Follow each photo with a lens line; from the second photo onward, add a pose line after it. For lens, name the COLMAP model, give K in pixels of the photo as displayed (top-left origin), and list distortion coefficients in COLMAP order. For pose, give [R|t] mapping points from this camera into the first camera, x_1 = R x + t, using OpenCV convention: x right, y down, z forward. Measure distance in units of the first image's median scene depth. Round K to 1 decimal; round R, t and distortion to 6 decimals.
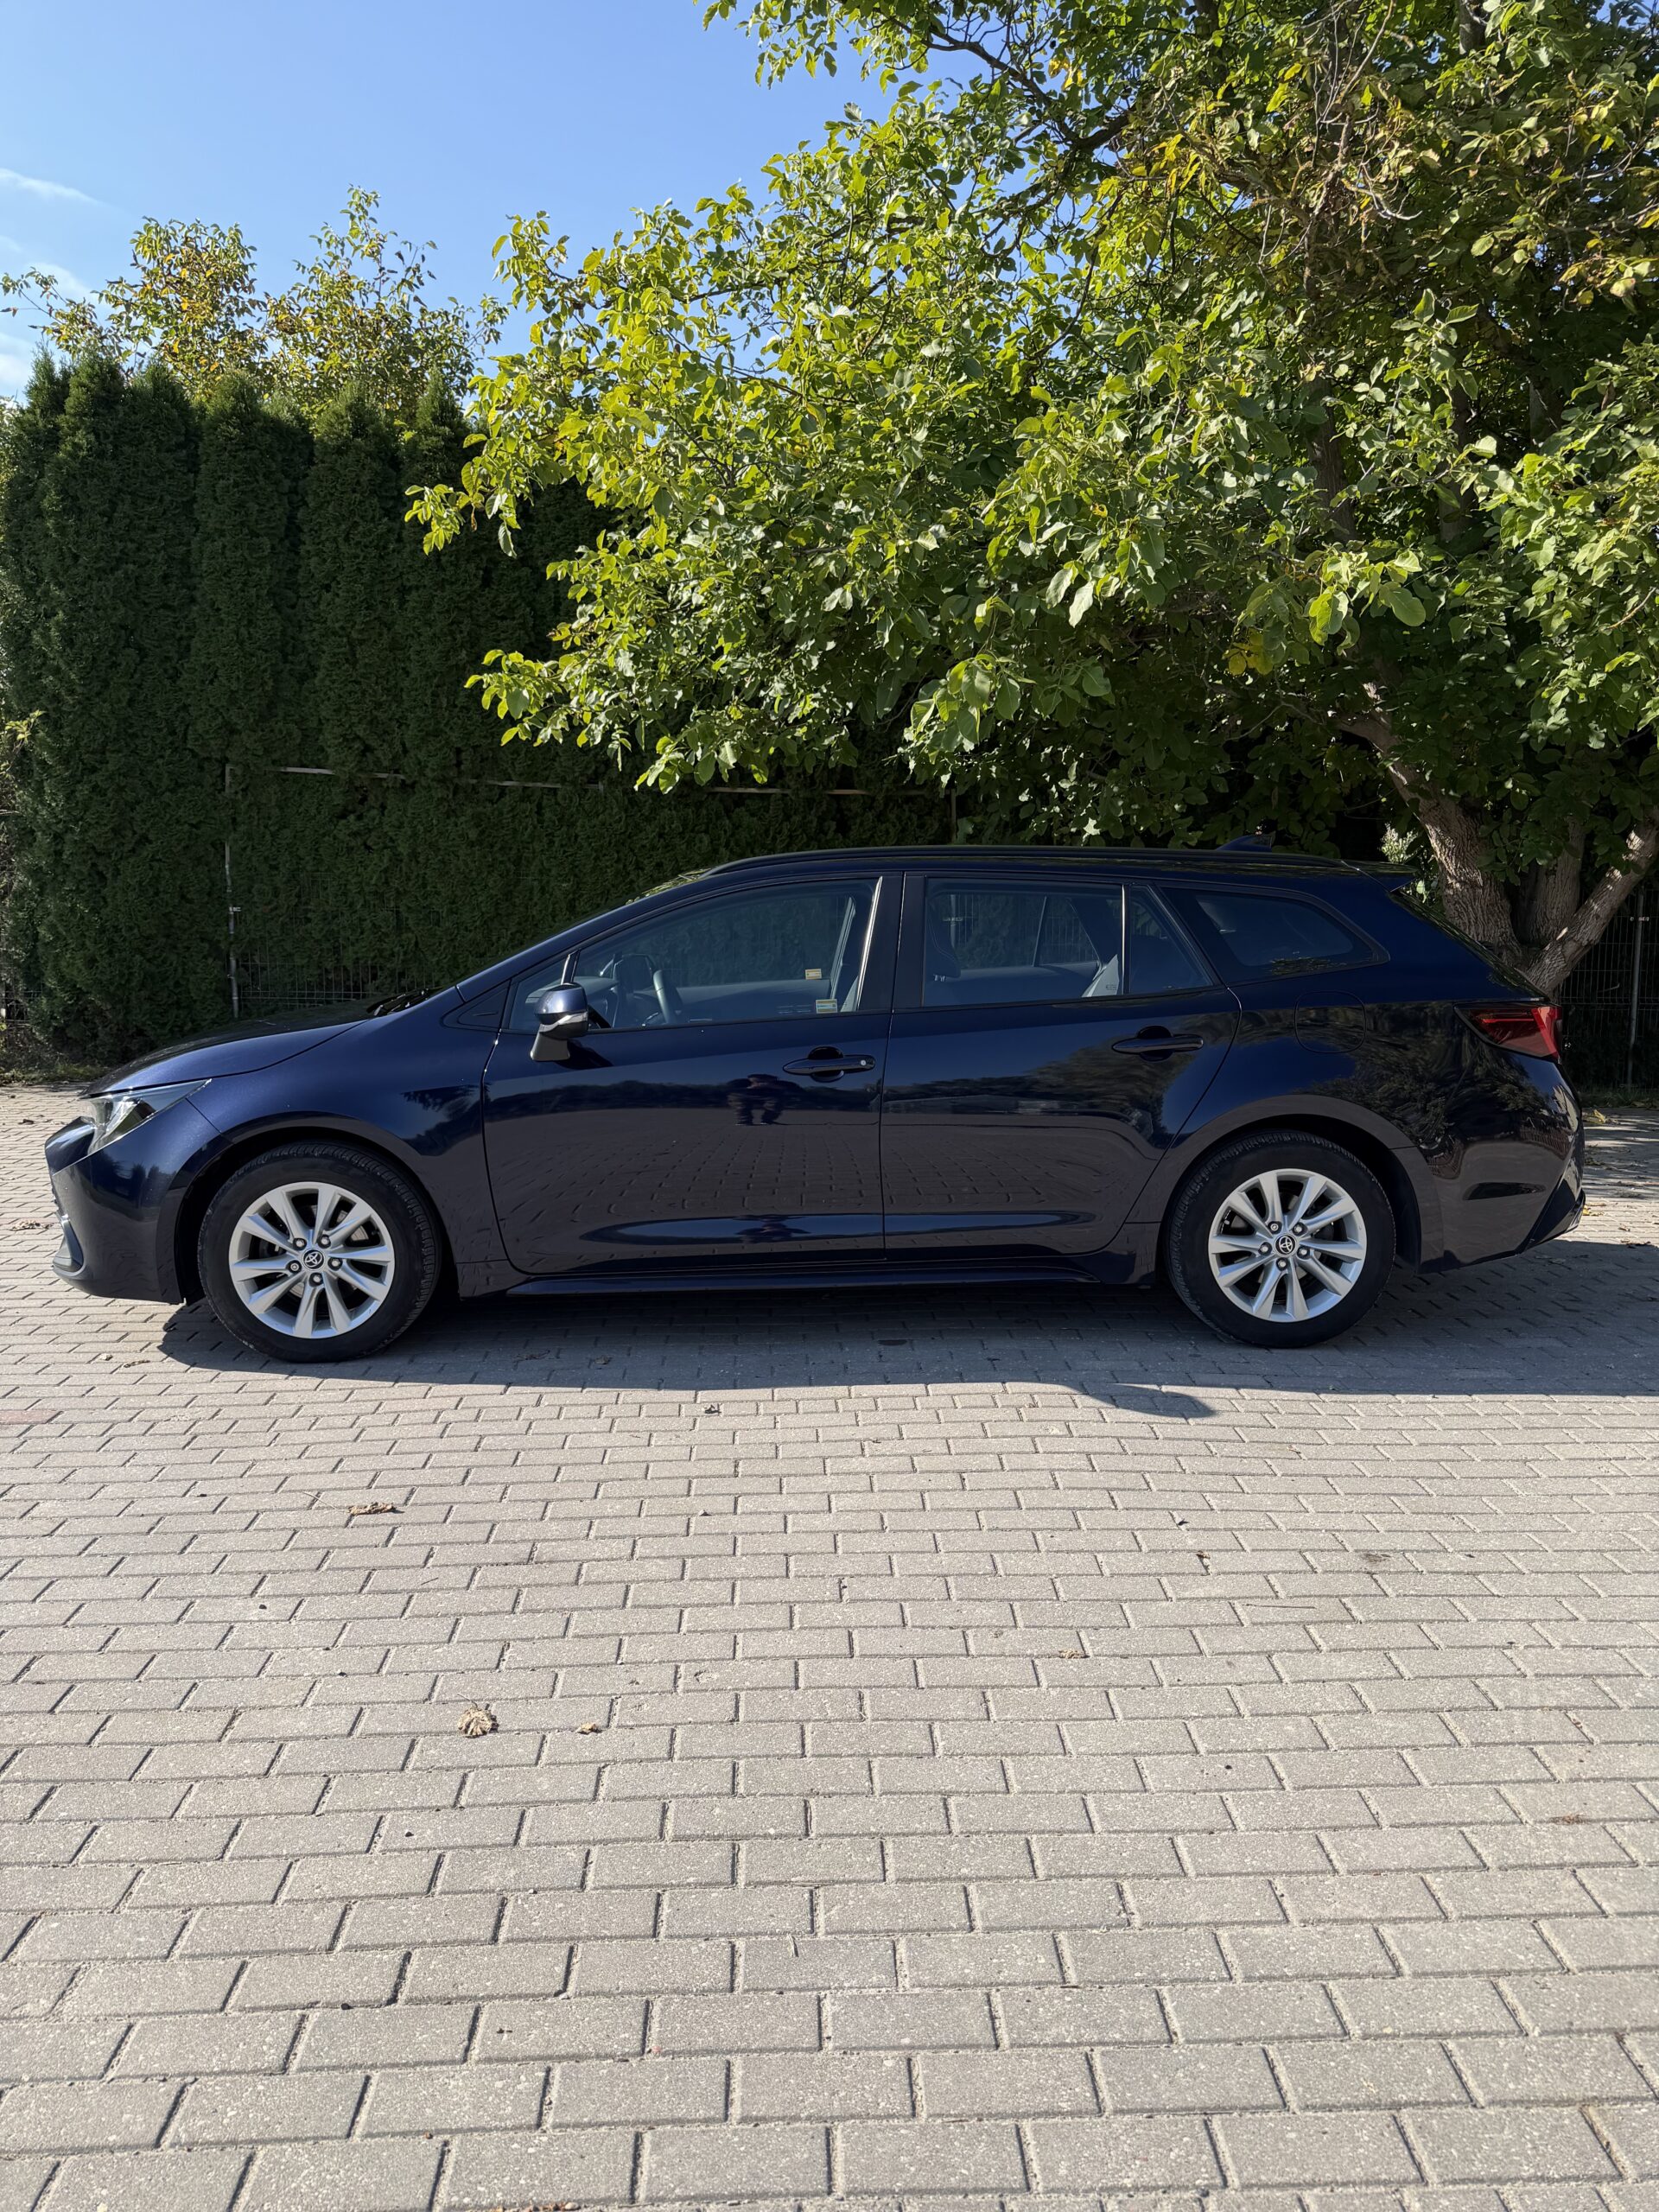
lens RADIAL K [[1552.3, 0, 824.8], [0, 1552.3, 1114.2], [0, 0, 1]] dist [0.021458, -0.031366]
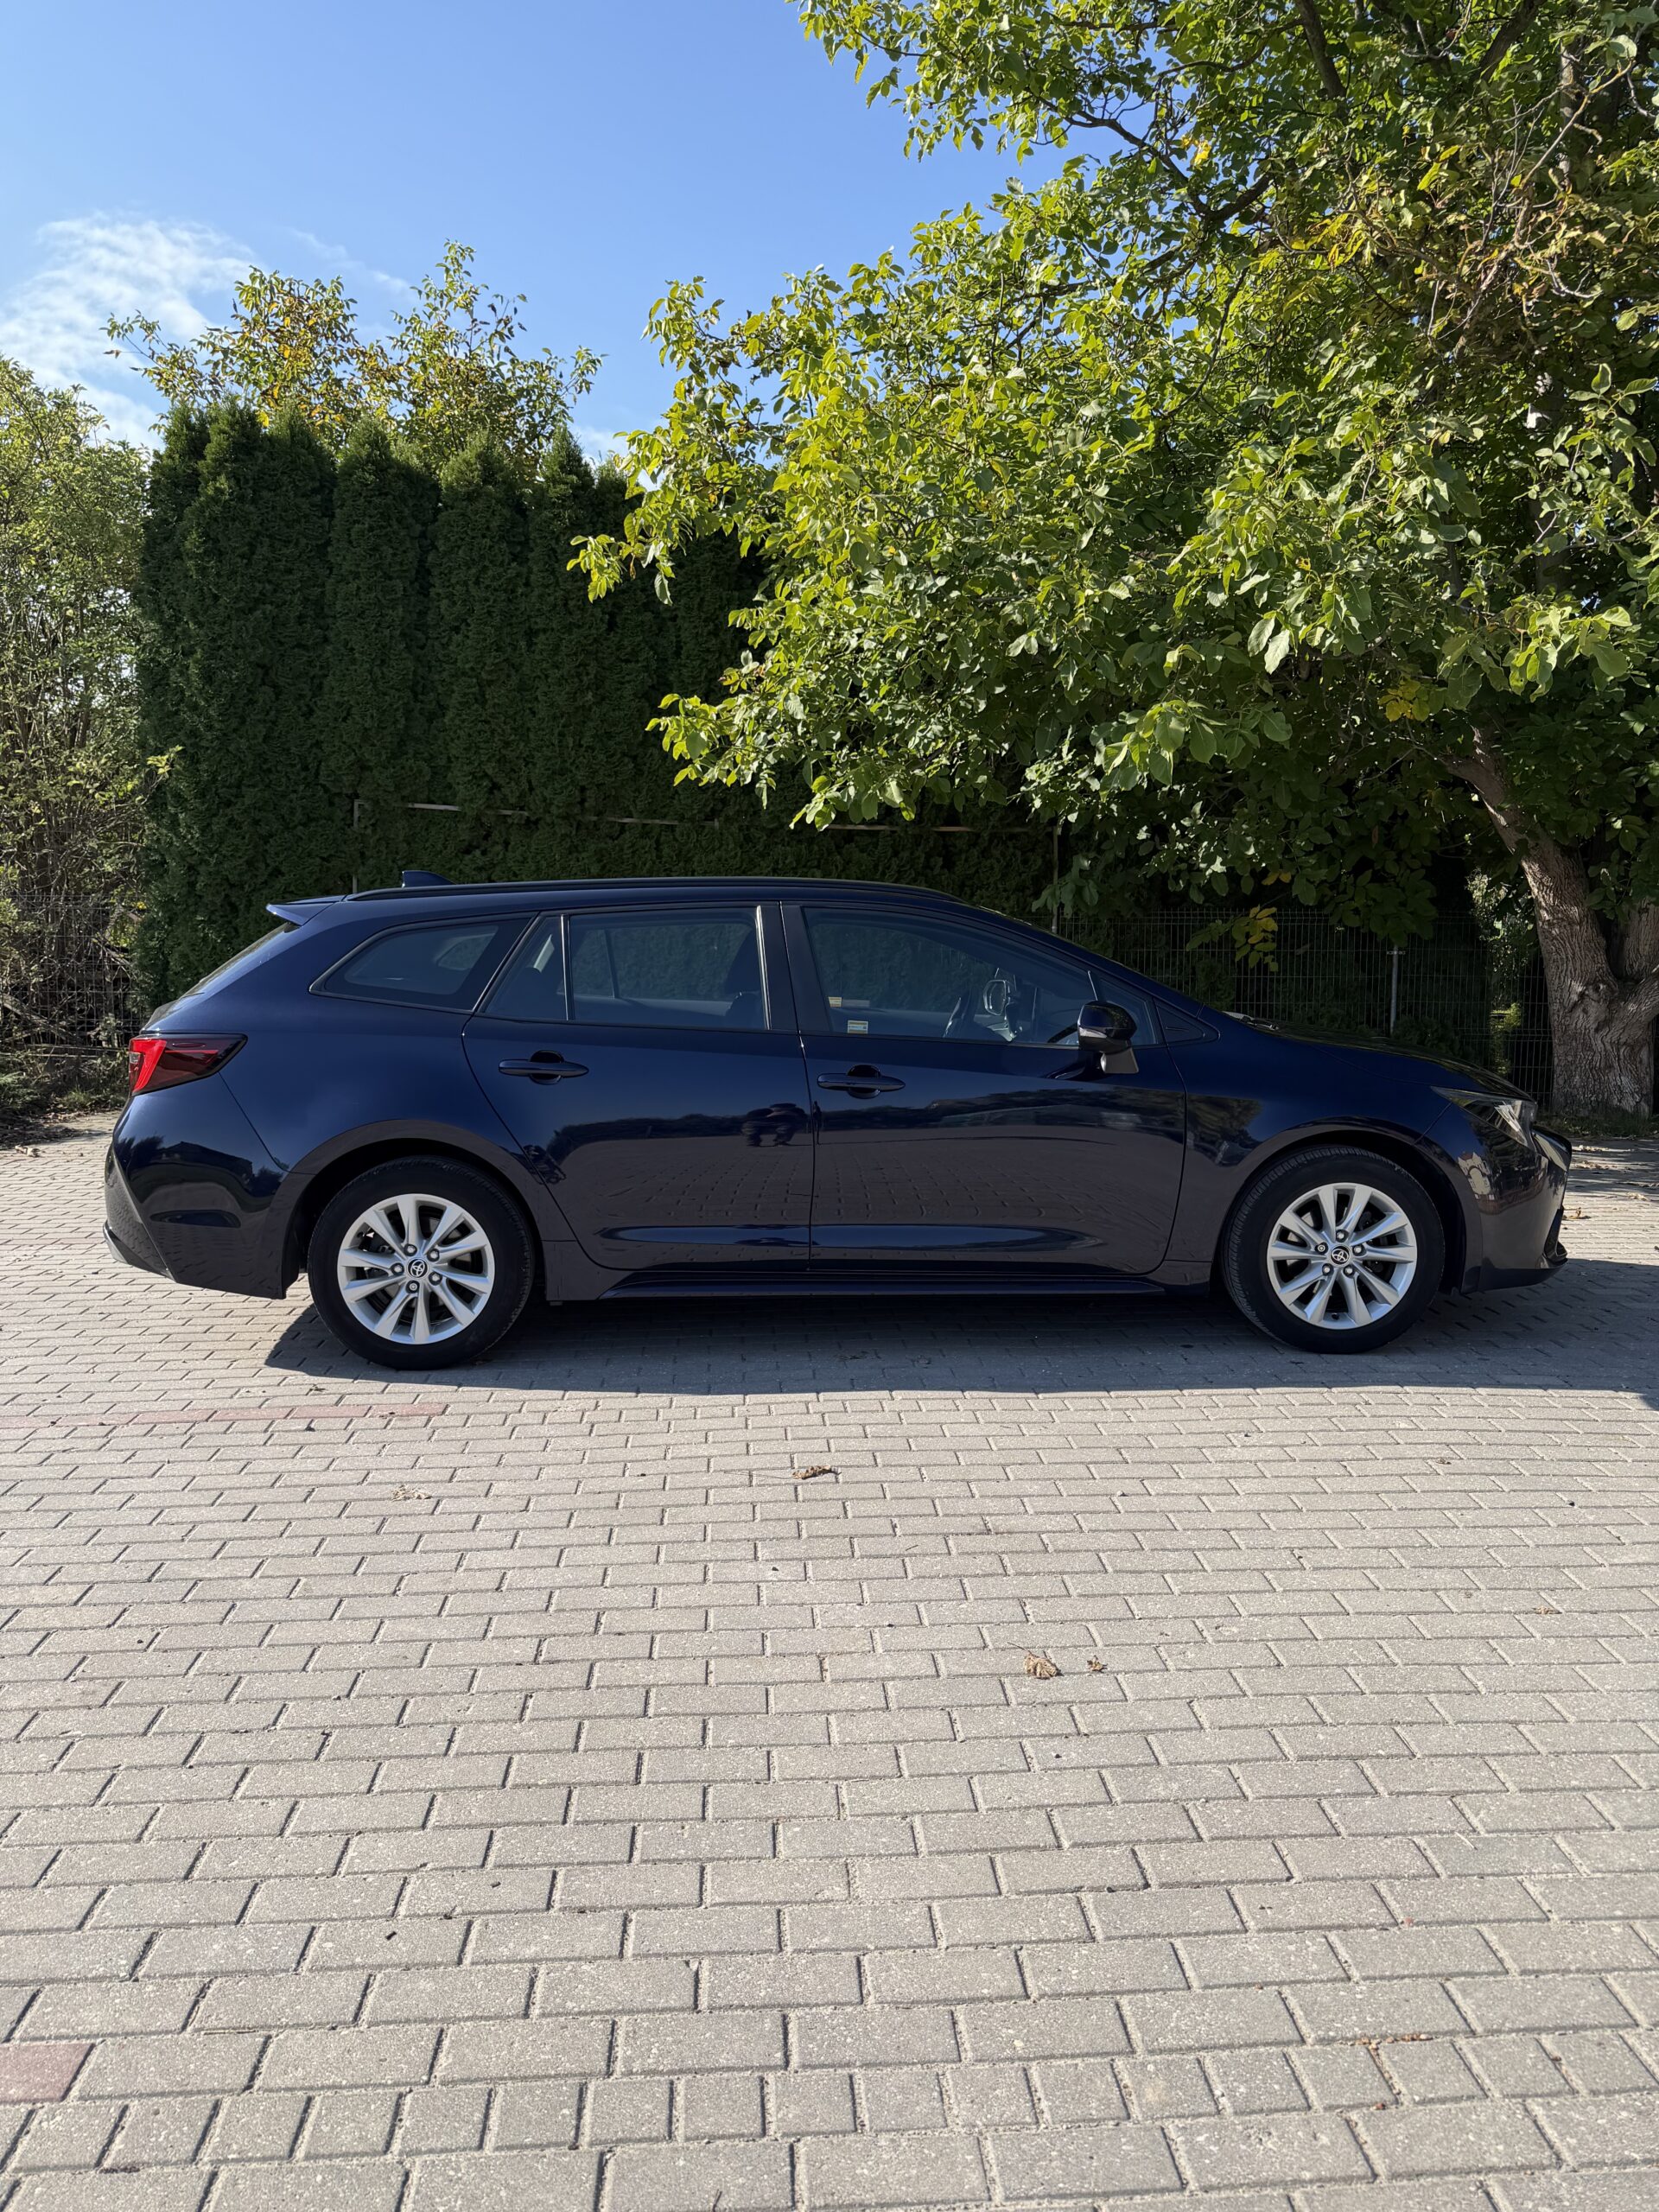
lens RADIAL K [[1552.3, 0, 822.1], [0, 1552.3, 1109.1], [0, 0, 1]] dist [0.021458, -0.031366]
pose [[0.999917, 0.003907, 0.012281, -0.118594], [-0.003578, 0.999636, -0.026740, 0.008241], [-0.012381, 0.026694, 0.999567, -0.032386]]
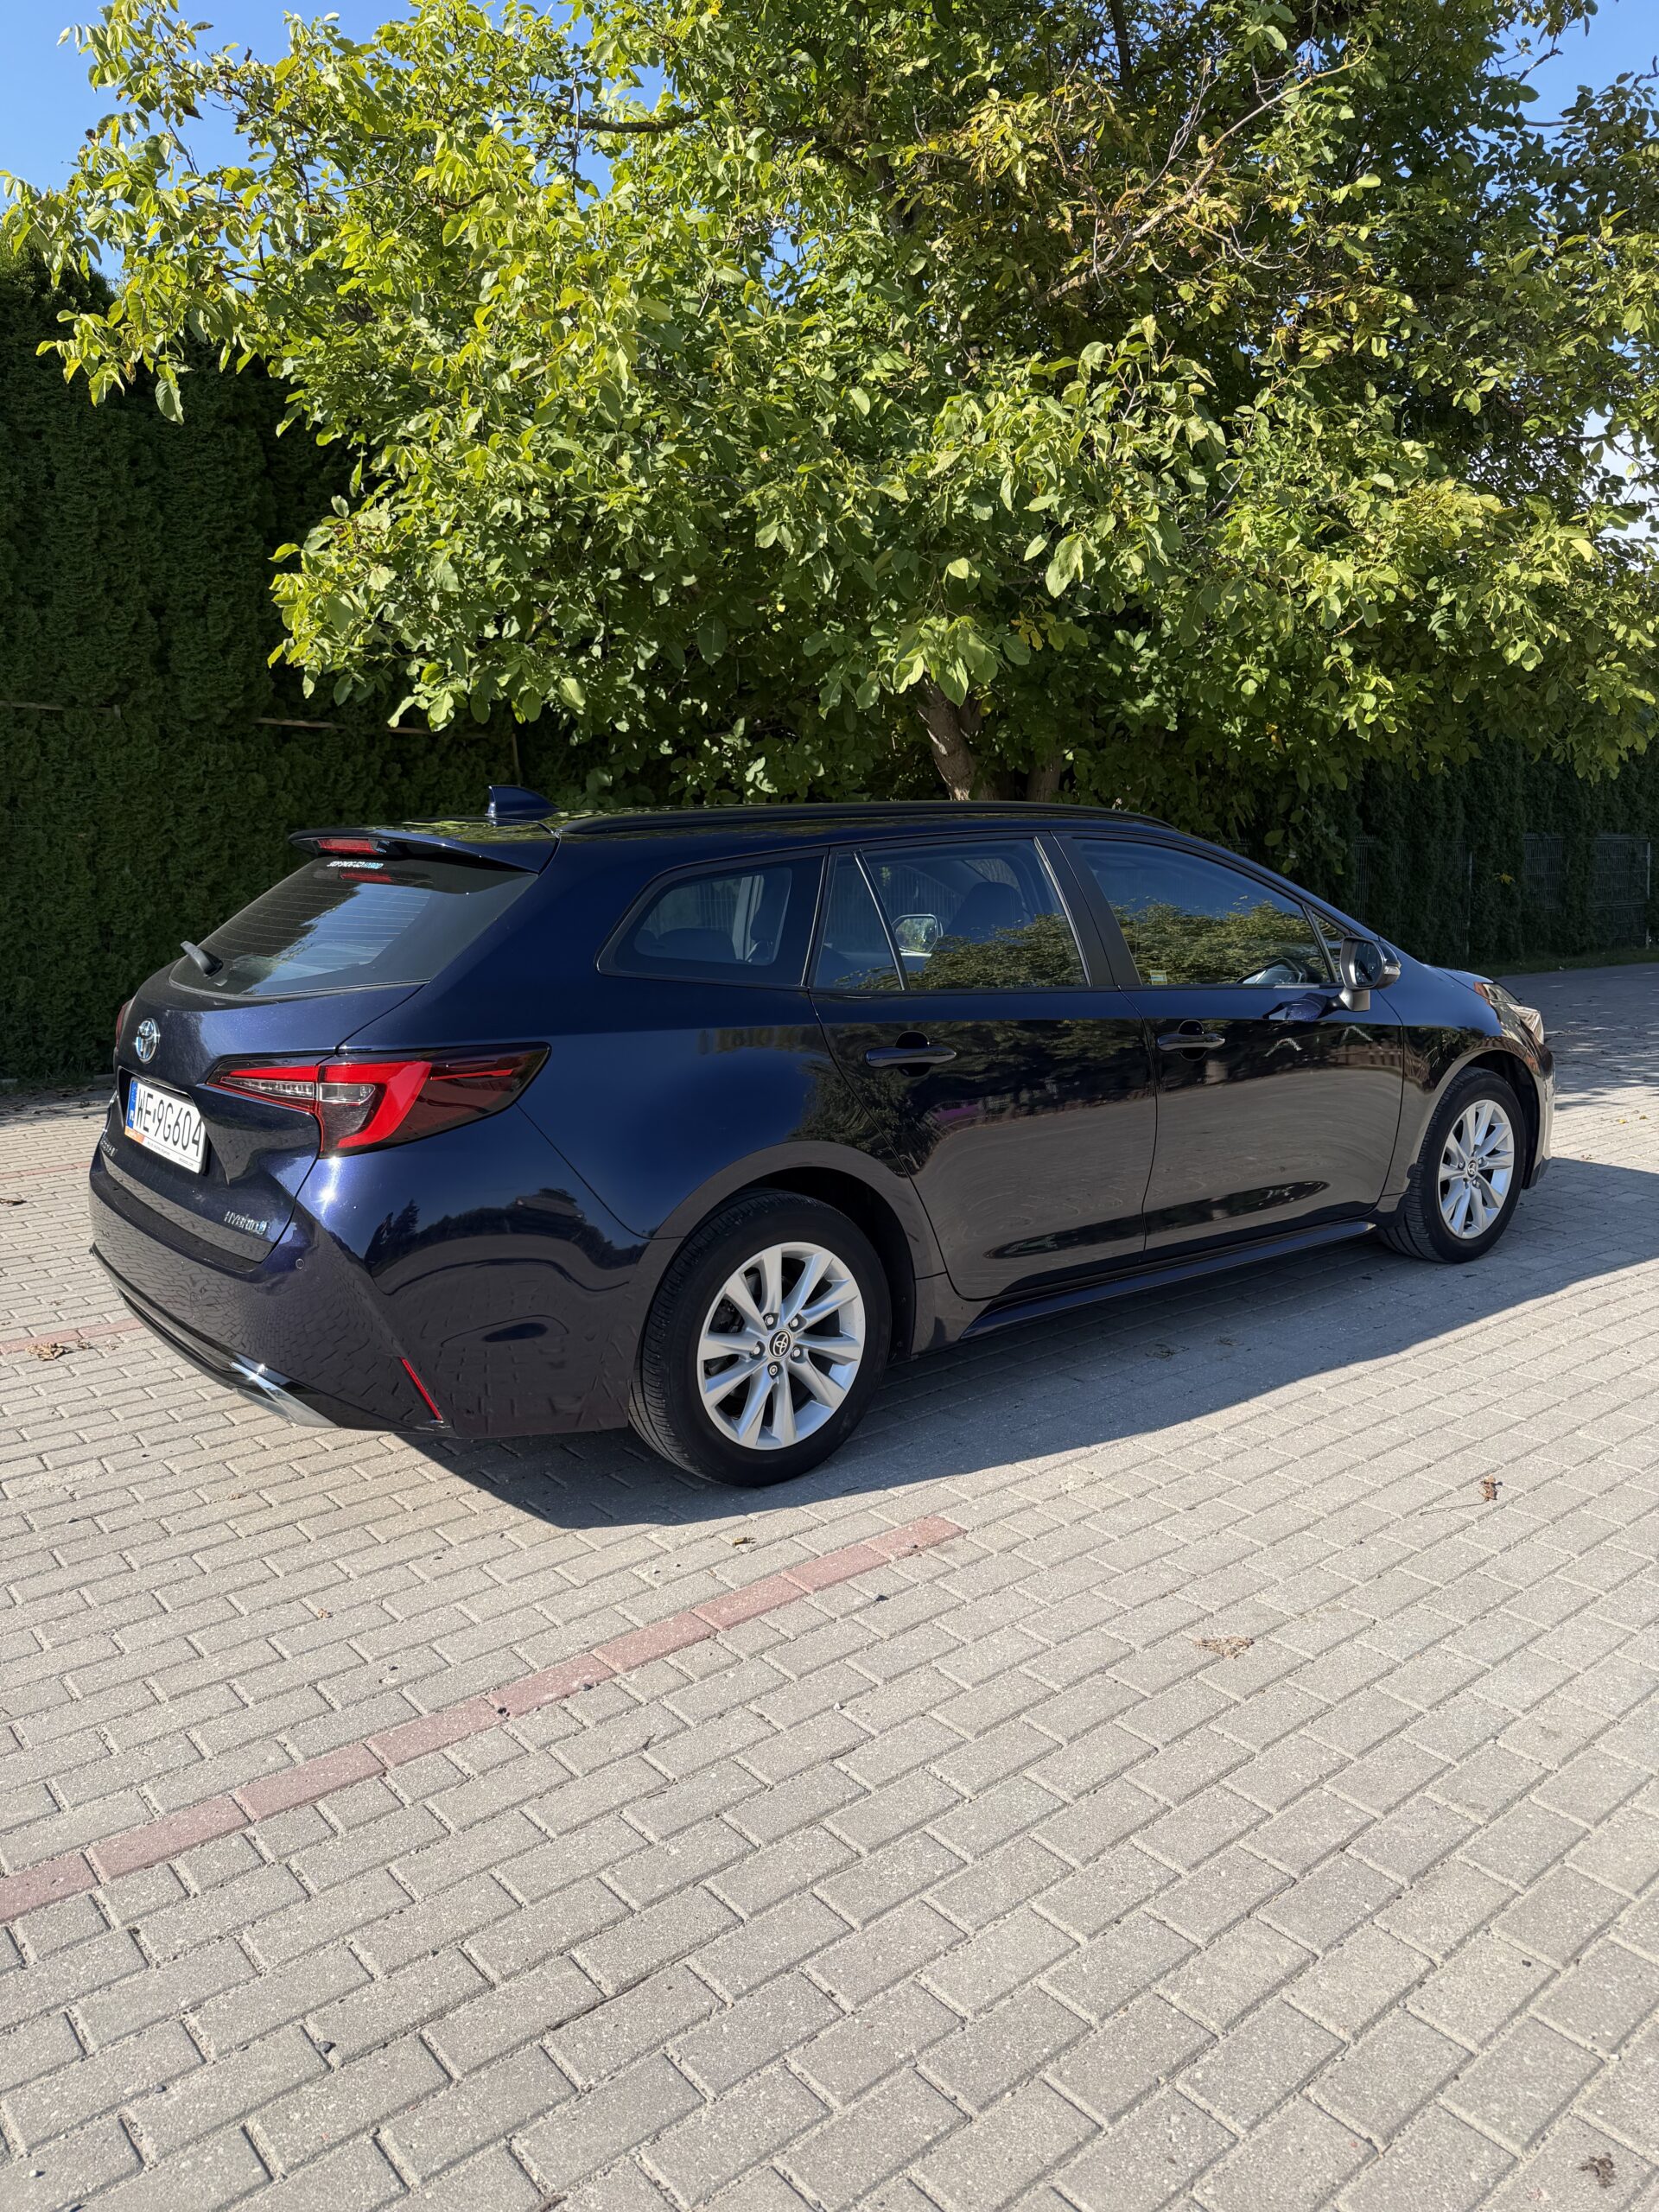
lens RADIAL K [[1552.3, 0, 804.6], [0, 1552.3, 1118.0], [0, 0, 1]] dist [0.021458, -0.031366]
pose [[0.806923, -0.098051, 0.582461, -0.468902], [0.077420, 0.995175, 0.060271, -0.029161], [-0.585561, -0.003540, 0.810621, 0.198720]]
